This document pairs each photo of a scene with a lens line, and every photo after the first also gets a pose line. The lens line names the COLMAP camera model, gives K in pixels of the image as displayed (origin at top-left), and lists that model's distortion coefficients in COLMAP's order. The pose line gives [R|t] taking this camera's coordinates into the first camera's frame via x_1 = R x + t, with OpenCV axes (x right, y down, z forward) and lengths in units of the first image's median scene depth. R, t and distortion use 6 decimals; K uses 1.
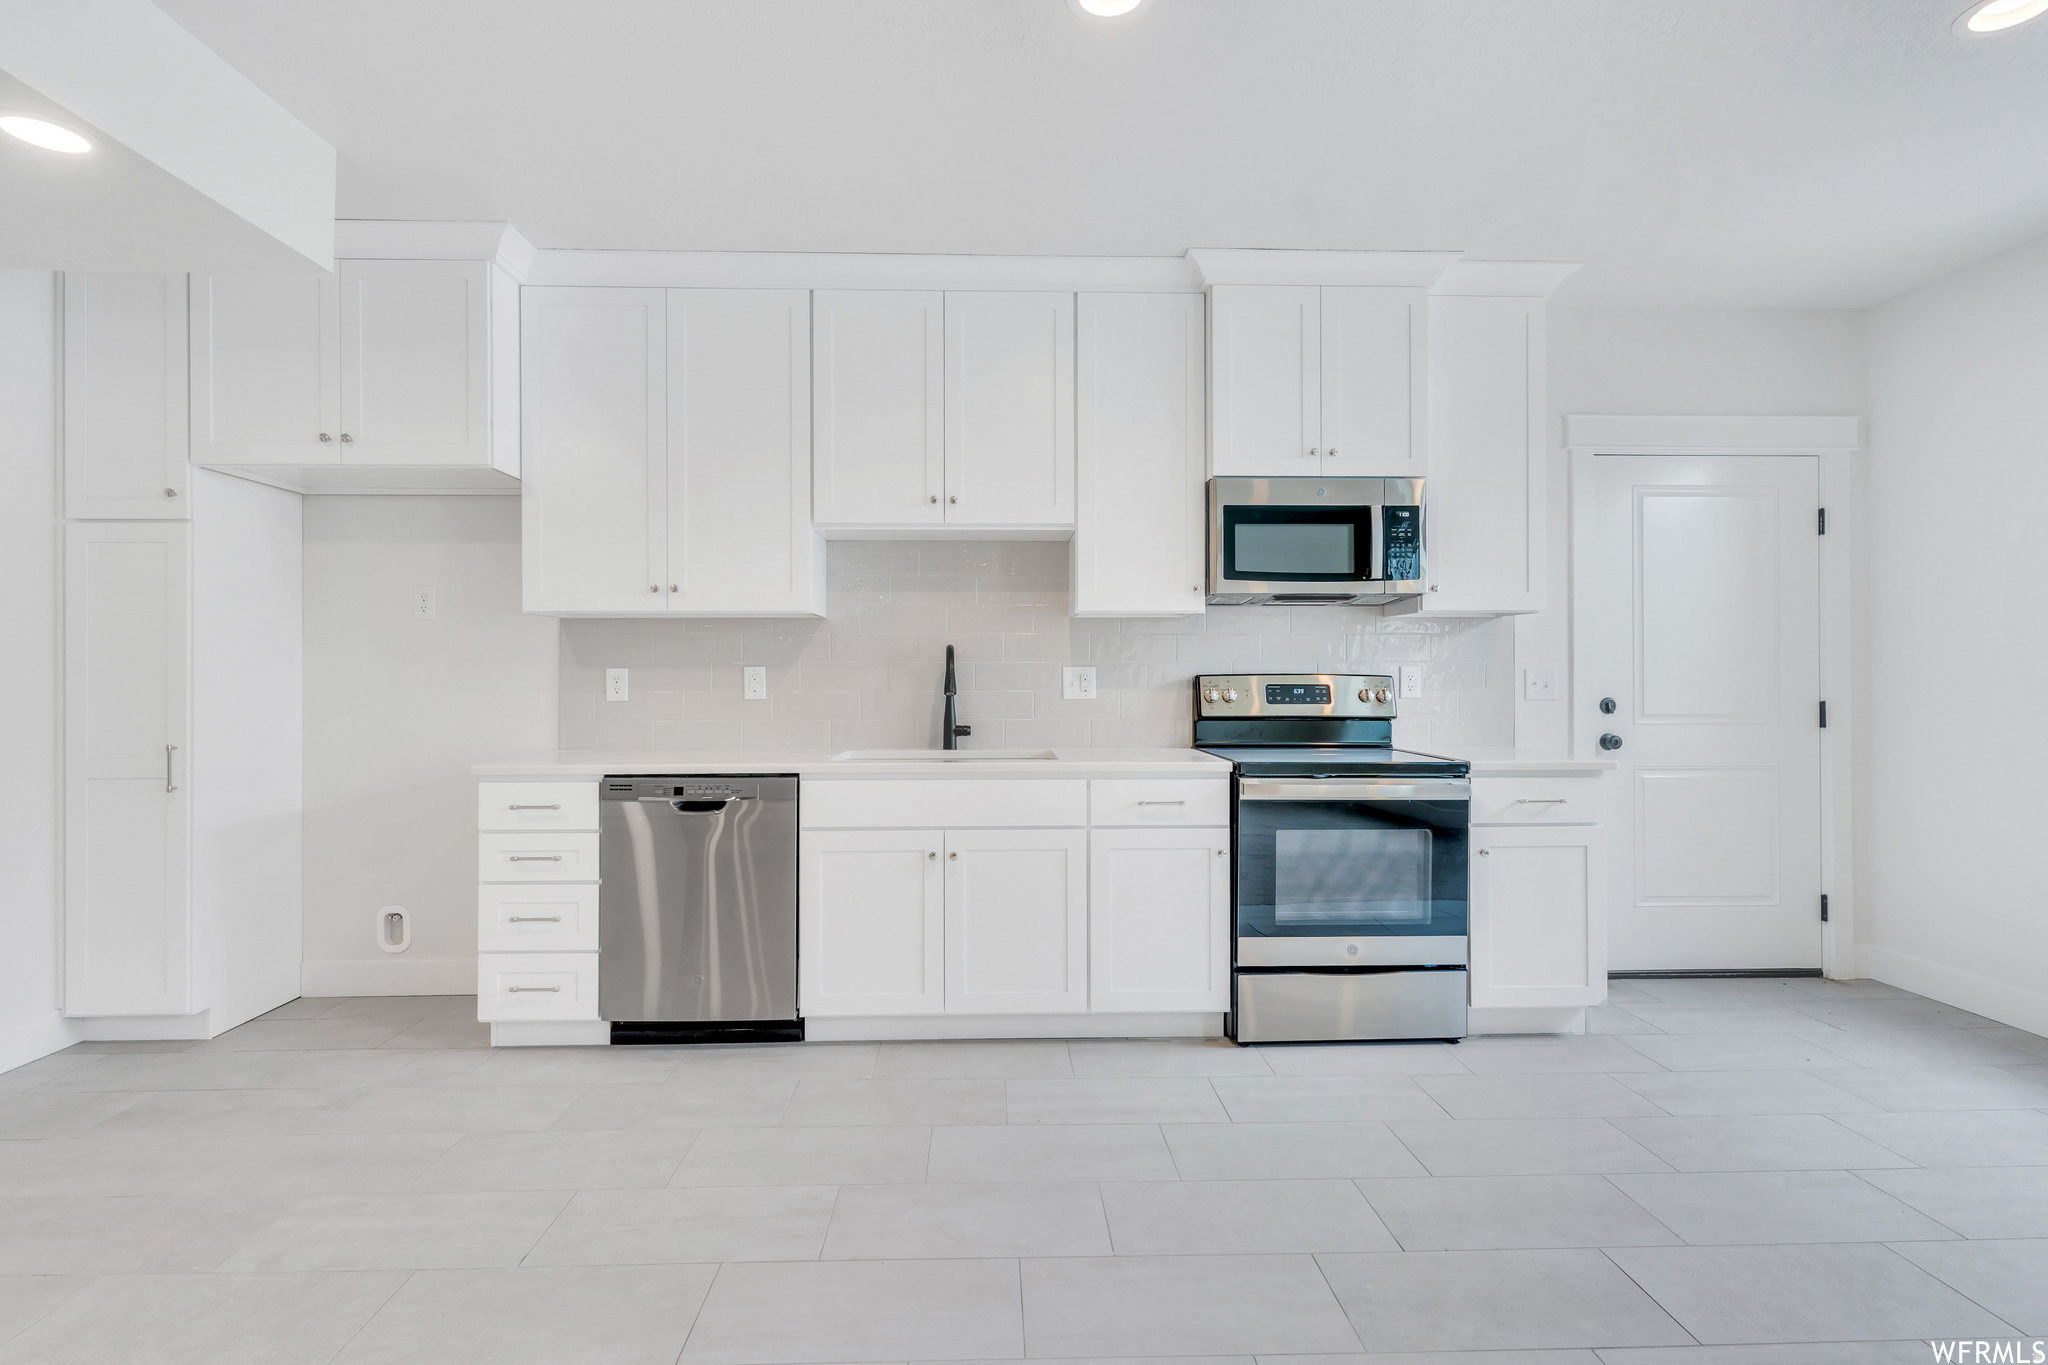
lens RADIAL K [[1031.5, 0, 1022.4], [0, 1031.5, 668.6], [0, 0, 1]] dist [0.001484, -0.000019]
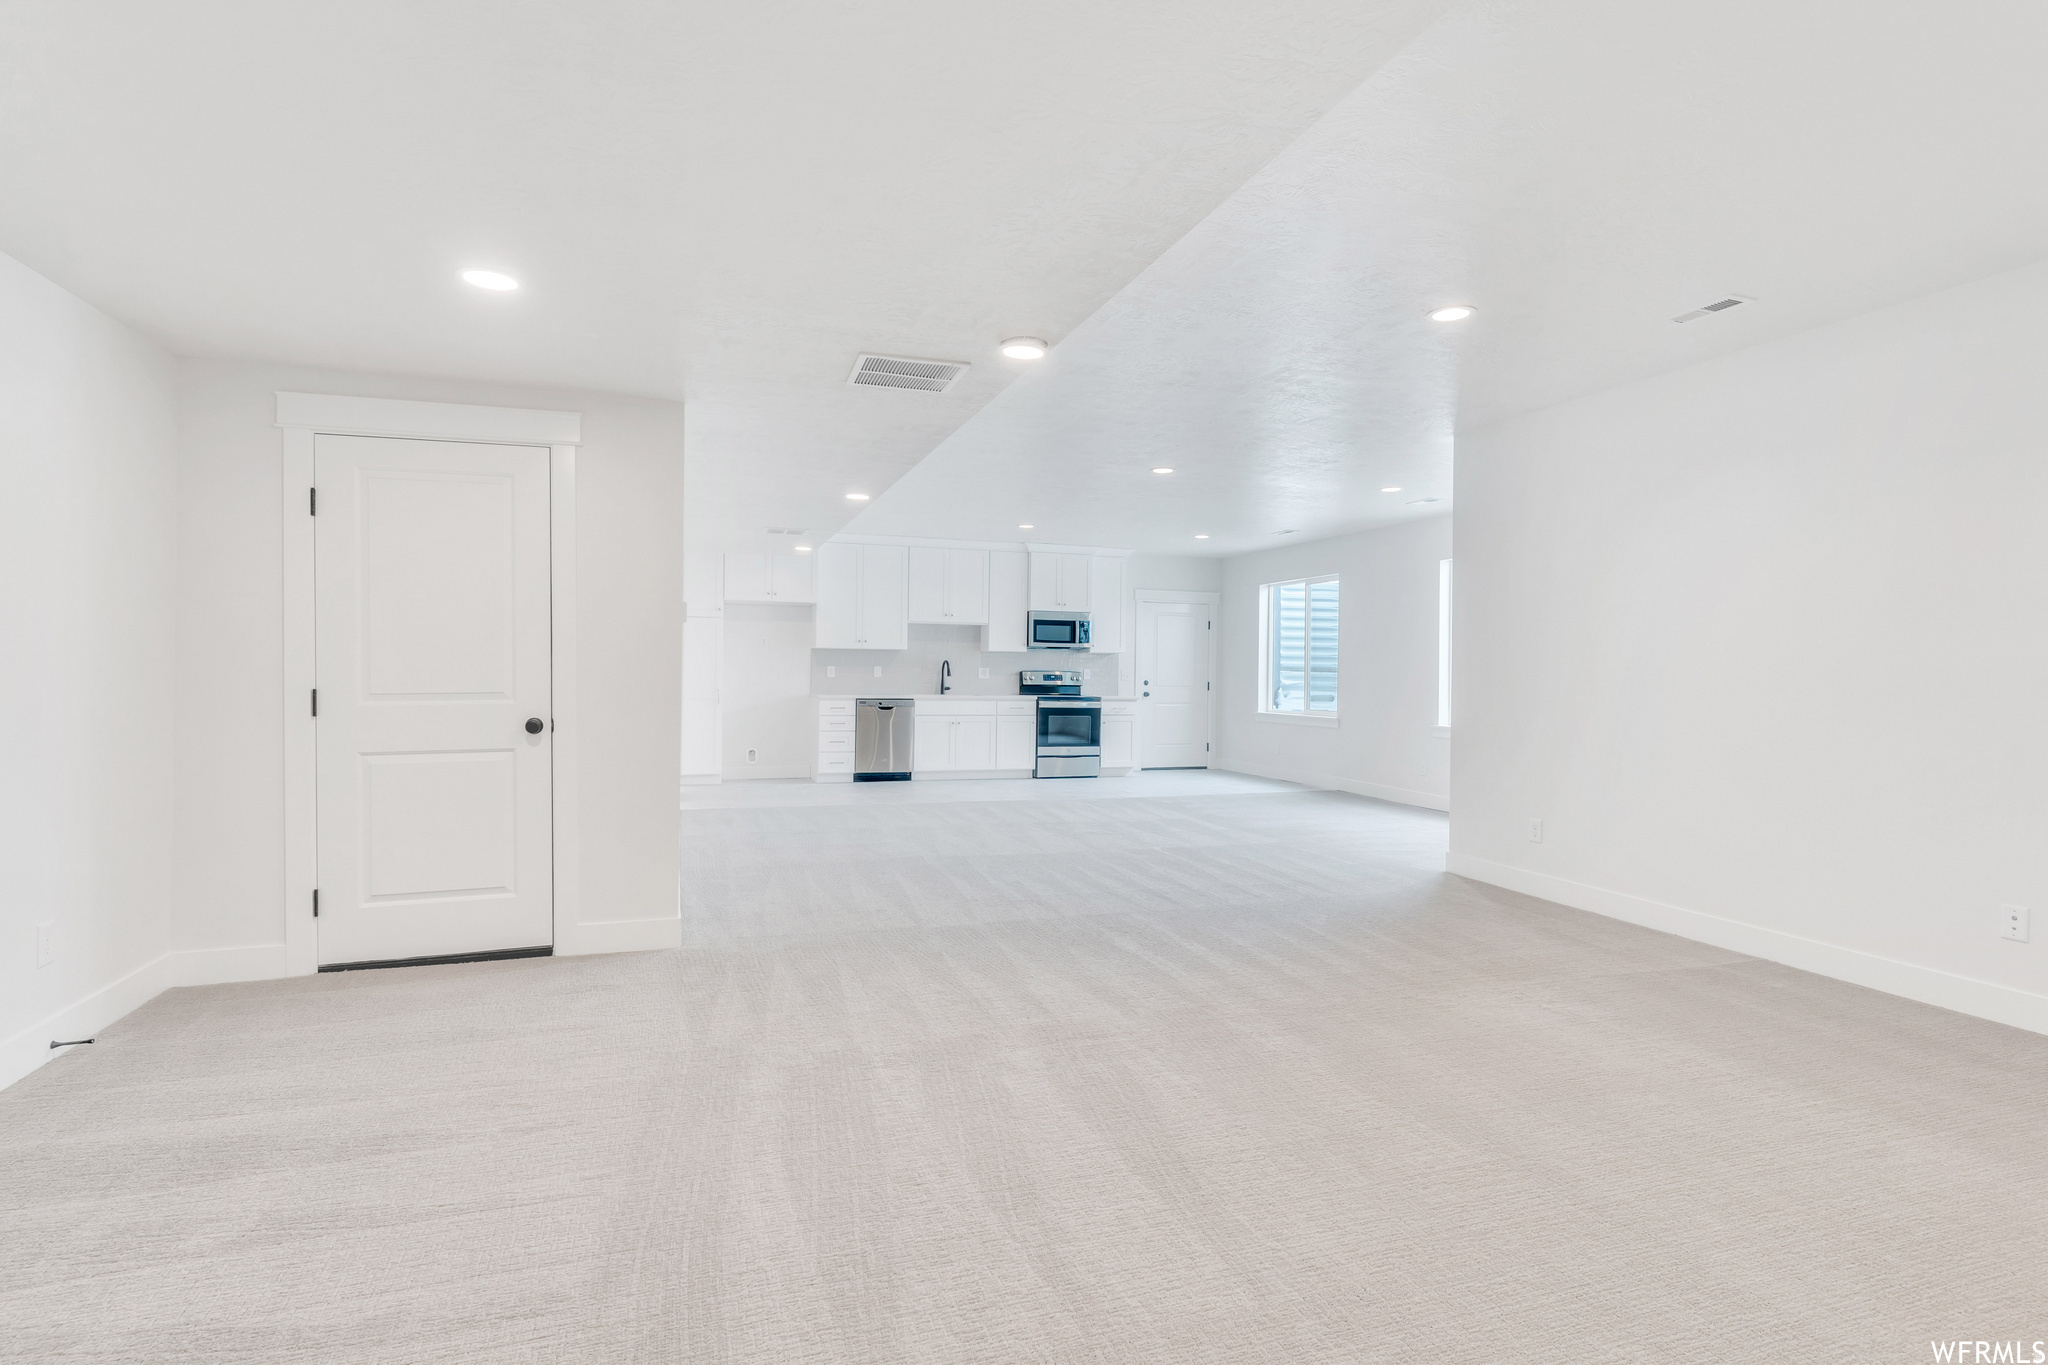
lens RADIAL K [[989.1, 0, 1024.0], [0, 989.1, 682.5], [0, 0, 1]] dist [0.000775, 0.000037]
pose [[0.958328, 0.010640, 0.285473, -0.724418], [-0.016257, 0.999718, 0.017315, -0.011827], [-0.285209, -0.021234, 0.958230, -1.995766]]
